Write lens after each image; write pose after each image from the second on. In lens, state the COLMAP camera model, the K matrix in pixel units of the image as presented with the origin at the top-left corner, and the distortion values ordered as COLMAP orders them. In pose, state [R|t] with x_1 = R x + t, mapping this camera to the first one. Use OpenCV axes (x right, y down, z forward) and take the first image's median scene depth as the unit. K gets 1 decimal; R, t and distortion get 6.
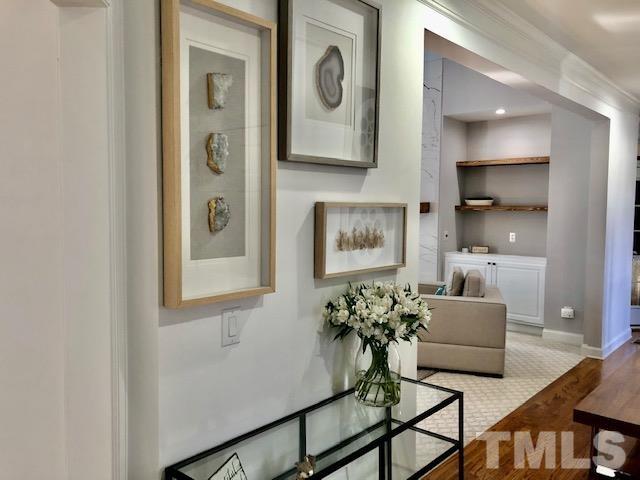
lens RADIAL K [[525.3, 0, 316.6], [0, 525.3, 244.6], [0, 0, 1]] dist [0.013382, 0.005899]
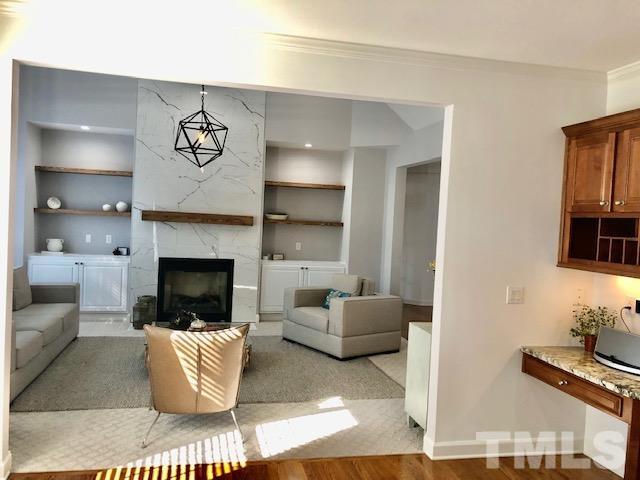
lens RADIAL K [[523.1, 0, 320.0], [0, 523.1, 240.0], [0, 0, 1]] dist [0.060794, -0.071736]
pose [[0.588411, -0.013541, 0.808448, -0.593338], [0.014654, 0.999874, 0.006082, -0.035088], [-0.808429, 0.008268, 0.588536, 0.238049]]
